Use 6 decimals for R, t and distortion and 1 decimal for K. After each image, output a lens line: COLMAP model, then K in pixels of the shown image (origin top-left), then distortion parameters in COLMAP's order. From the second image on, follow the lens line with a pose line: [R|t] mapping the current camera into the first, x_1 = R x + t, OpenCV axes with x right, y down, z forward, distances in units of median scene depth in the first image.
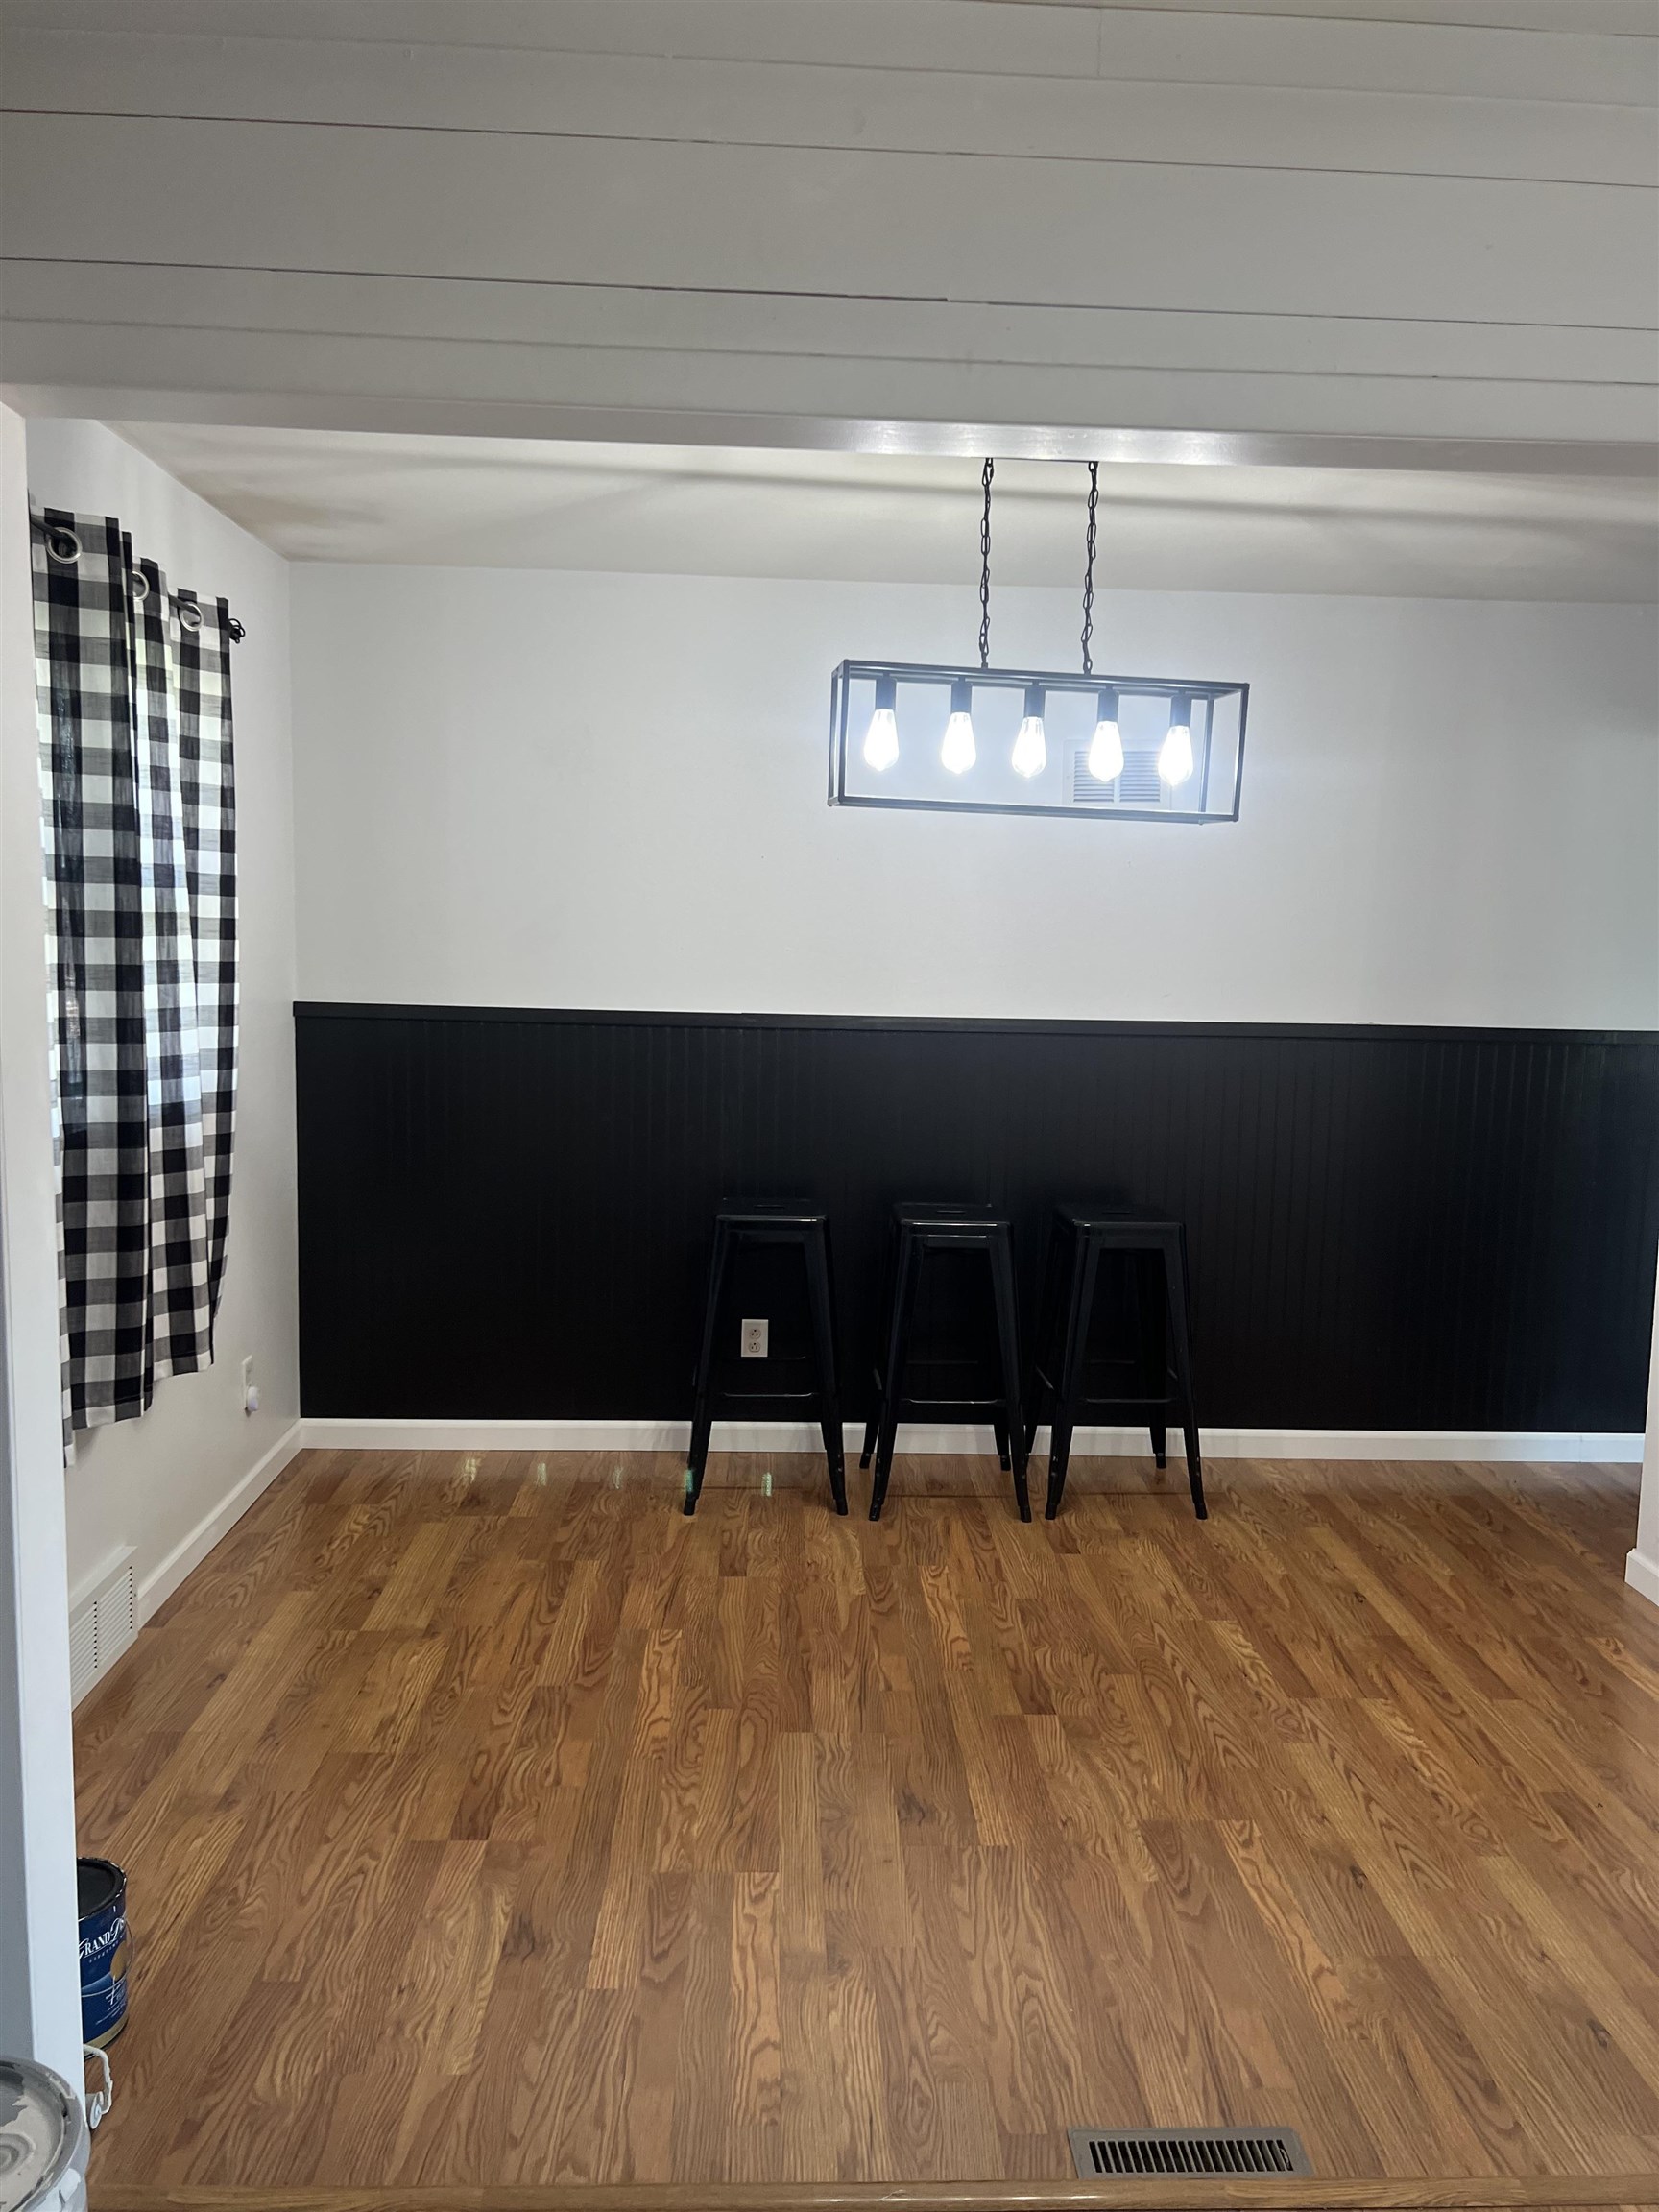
lens RADIAL K [[1663.0, 0, 835.2], [0, 1663.0, 1115.4], [0, 0, 1]] dist [0.051585, -0.052254]
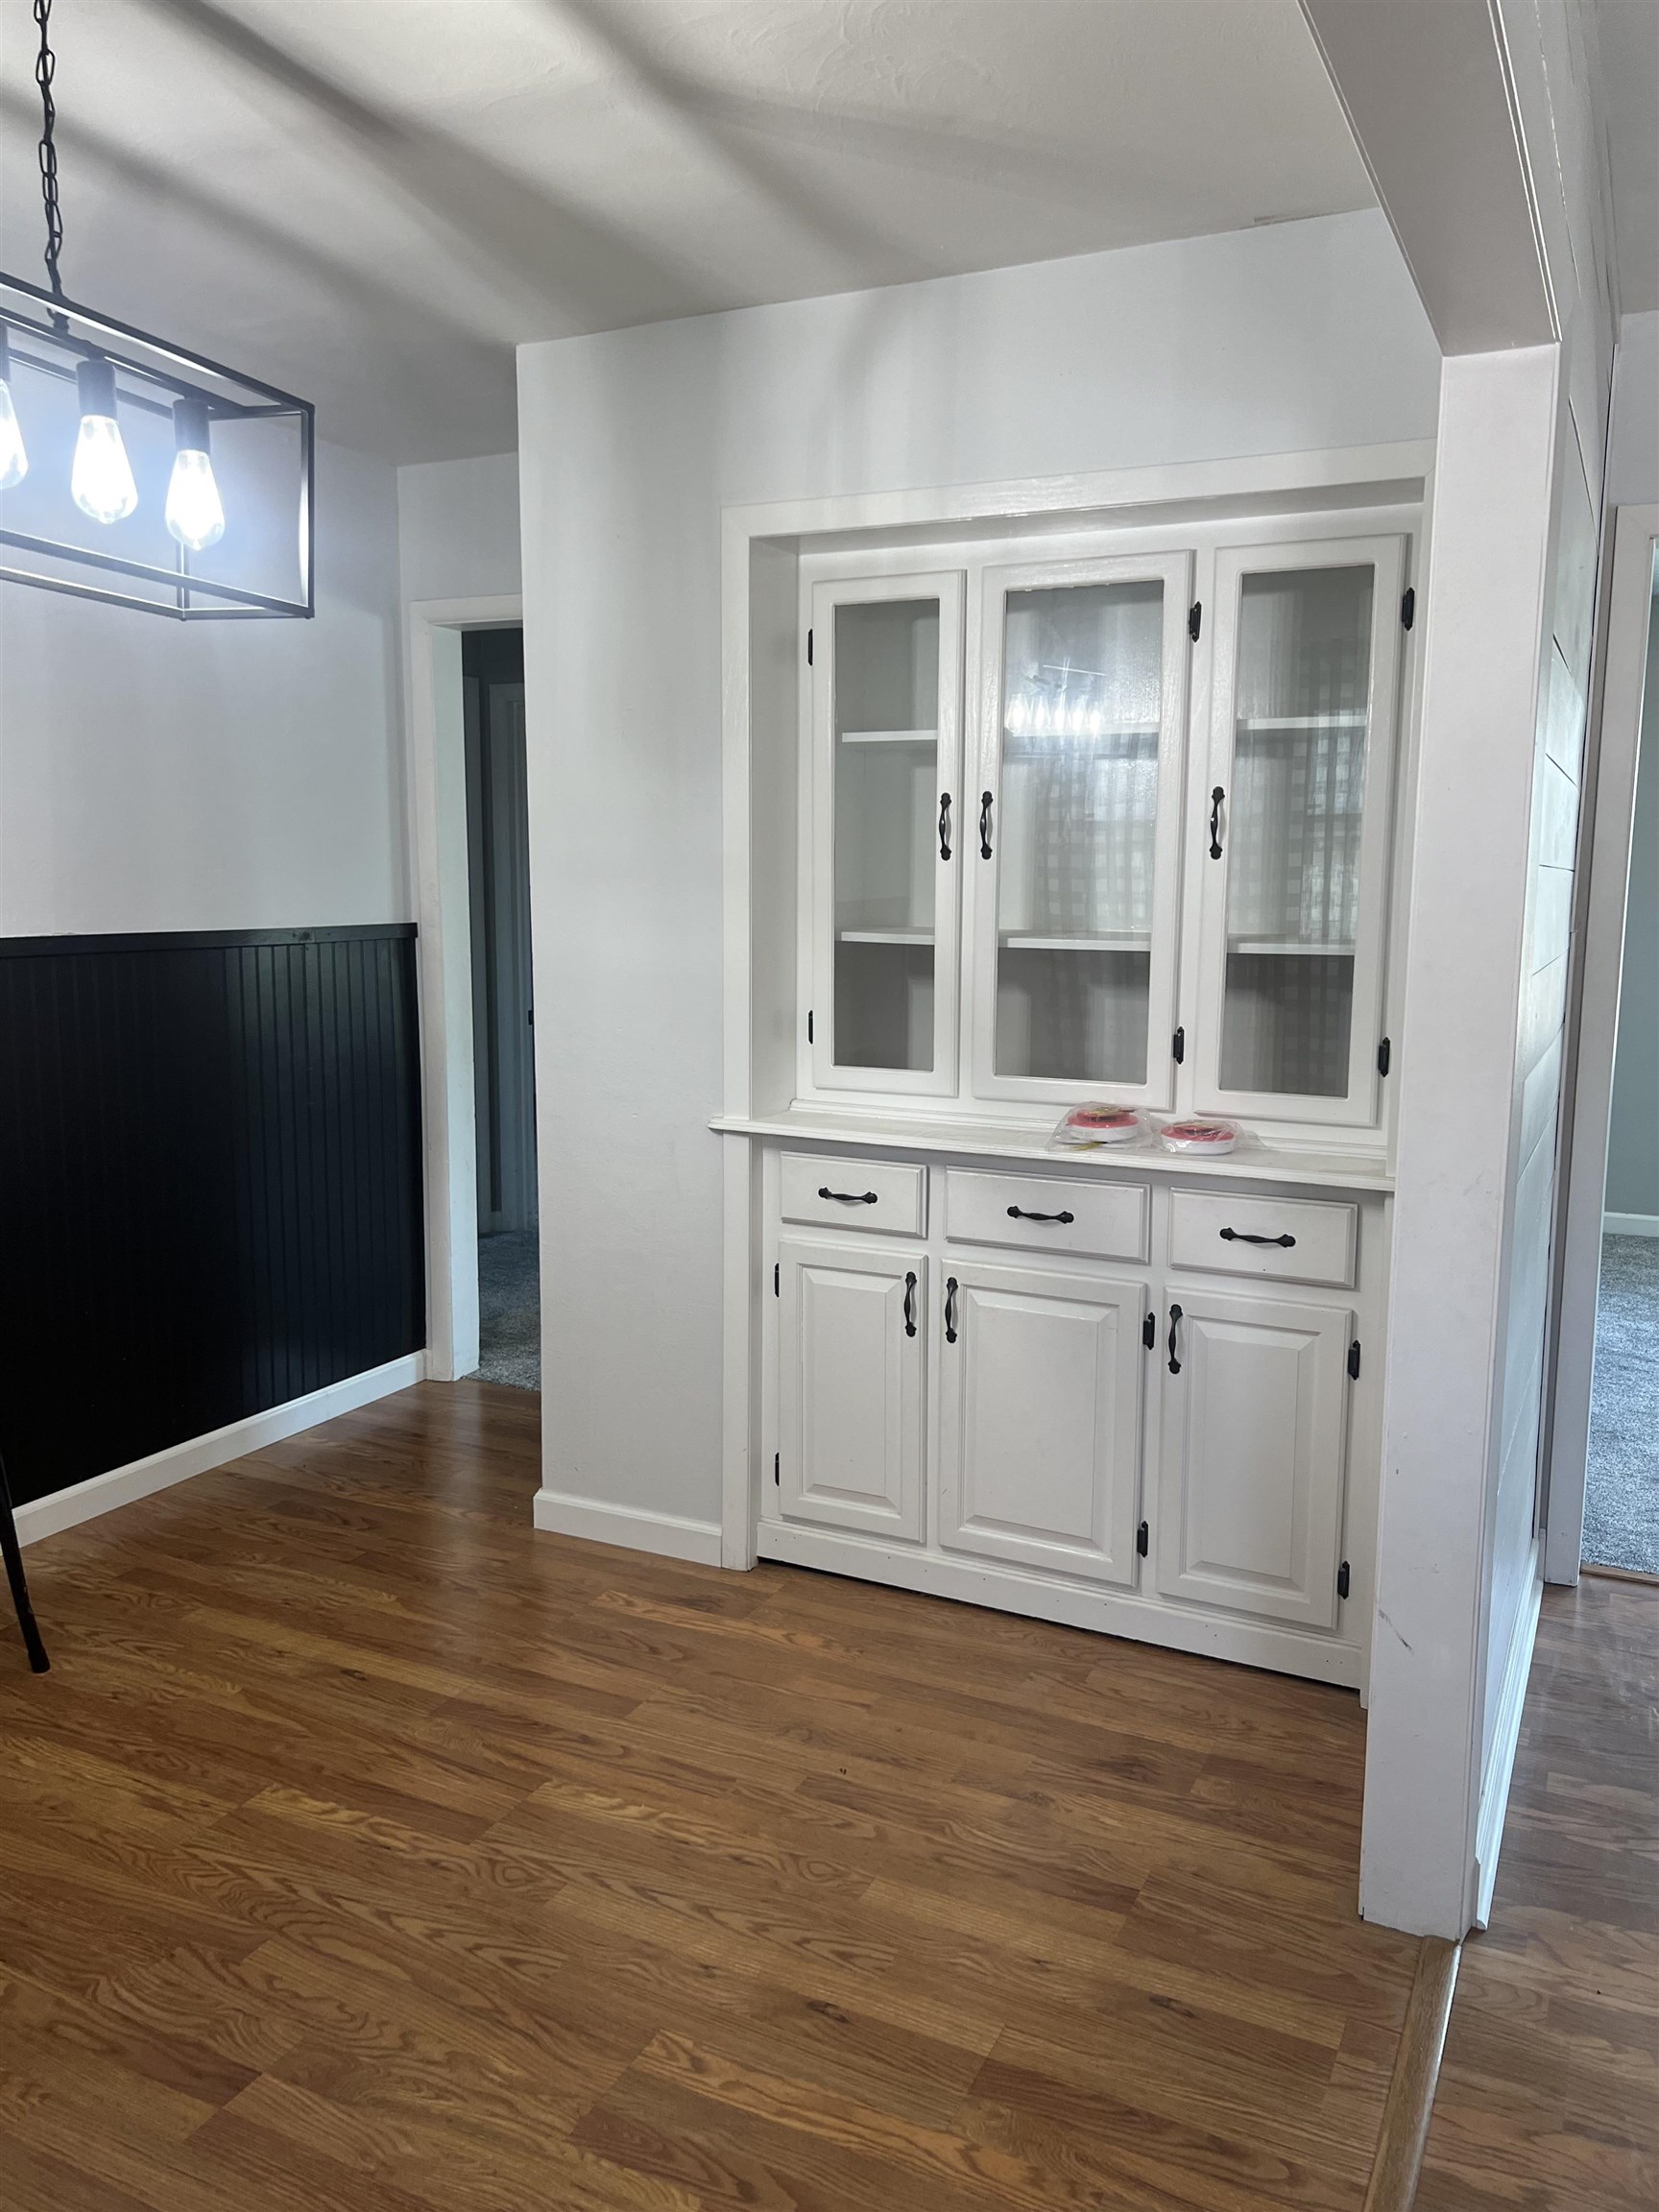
lens RADIAL K [[1663.0, 0, 830.9], [0, 1663.0, 1090.7], [0, 0, 1]] dist [0.051585, -0.052254]
pose [[0.472481, -0.133891, 0.871111, -0.249175], [0.097643, 0.990261, 0.099244, -0.036694], [-0.875915, 0.038167, 0.480953, 0.492501]]
